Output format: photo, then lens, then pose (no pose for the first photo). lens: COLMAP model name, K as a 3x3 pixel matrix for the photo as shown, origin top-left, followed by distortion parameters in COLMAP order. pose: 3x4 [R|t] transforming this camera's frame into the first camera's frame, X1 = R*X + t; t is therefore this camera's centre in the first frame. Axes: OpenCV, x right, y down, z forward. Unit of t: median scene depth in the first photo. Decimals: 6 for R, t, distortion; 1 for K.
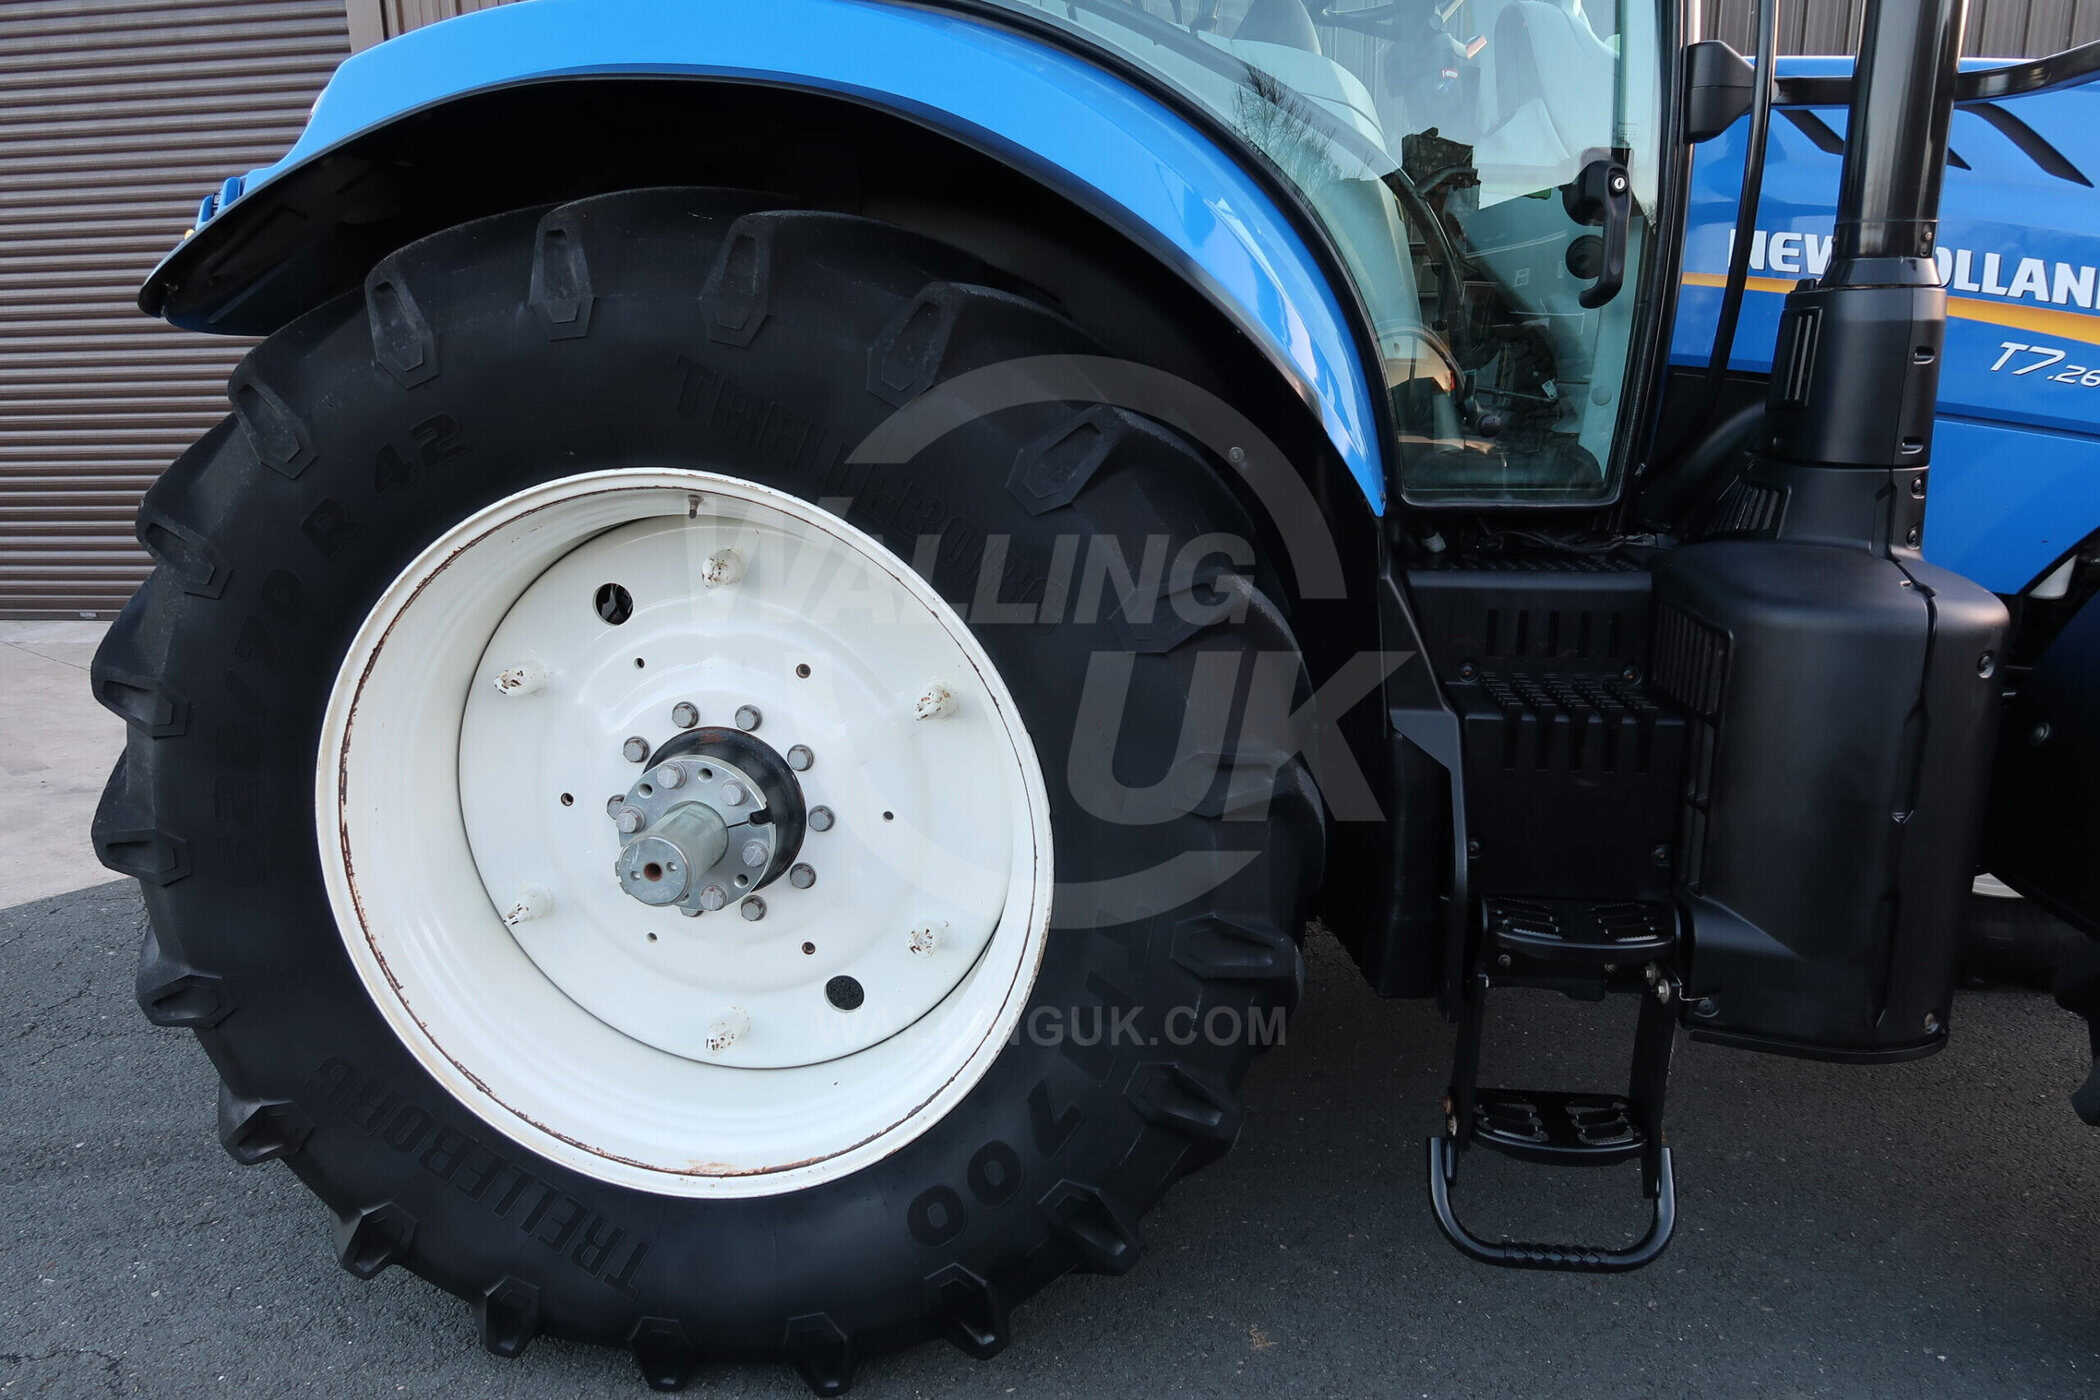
lens RADIAL K [[1441.2, 0, 1050.0], [0, 1441.2, 700.0], [0, 0, 1]] dist [-0.021659, 0.002505]
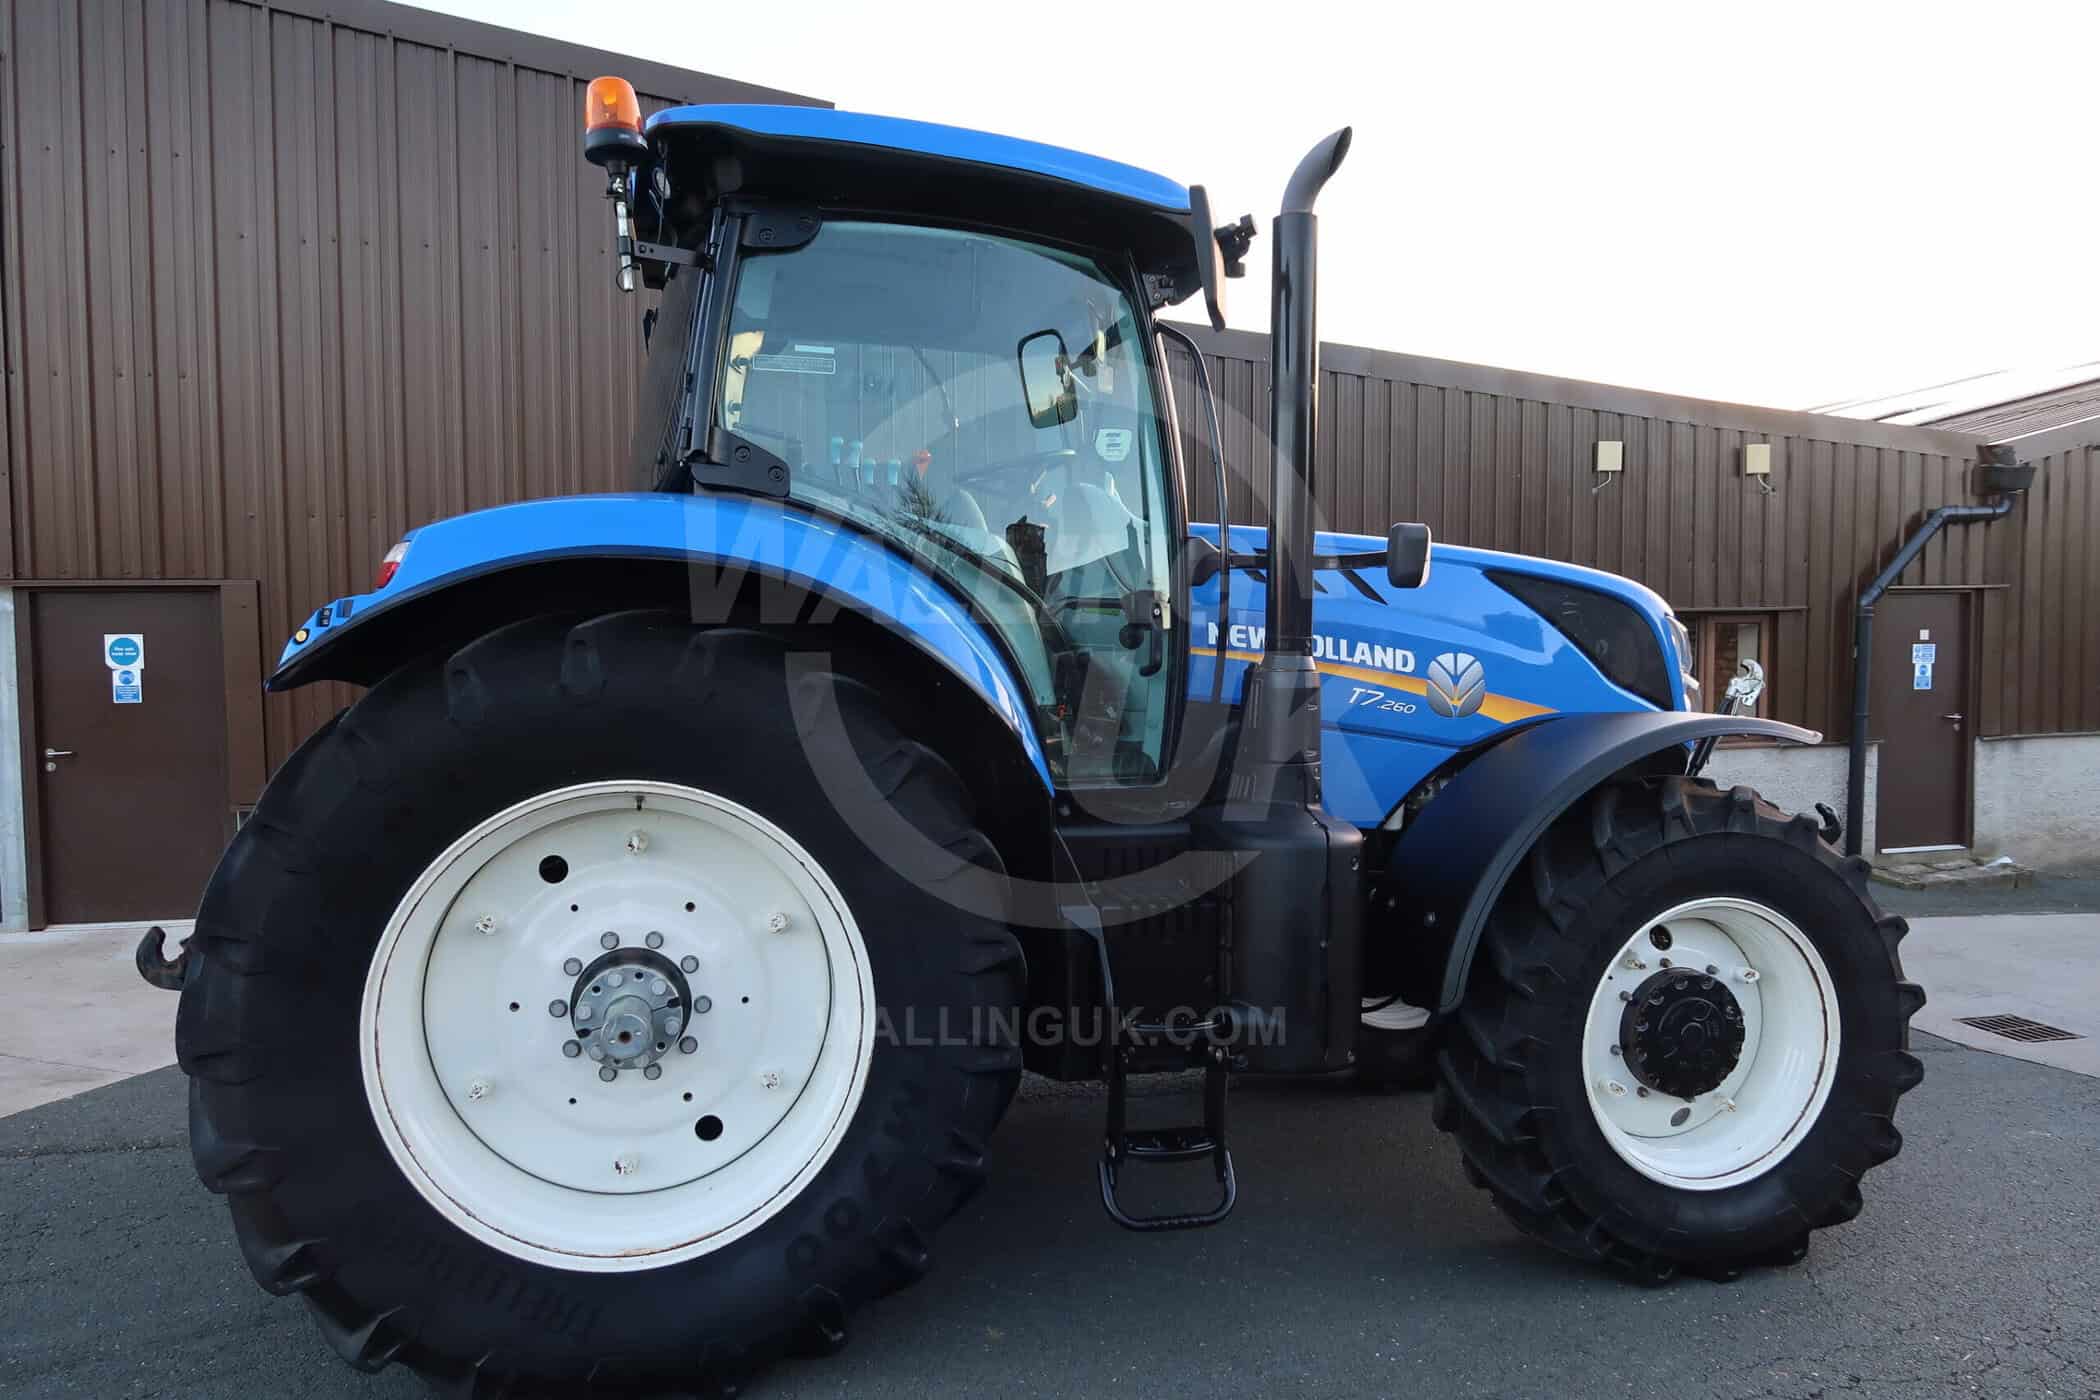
lens RADIAL K [[1441.2, 0, 1050.0], [0, 1441.2, 700.0], [0, 0, 1]] dist [-0.021659, 0.002505]
pose [[0.940709, -0.006411, 0.339153, -0.328560], [0.068313, 0.982917, -0.170899, 0.051403], [-0.332264, 0.183935, 0.925077, -0.587931]]
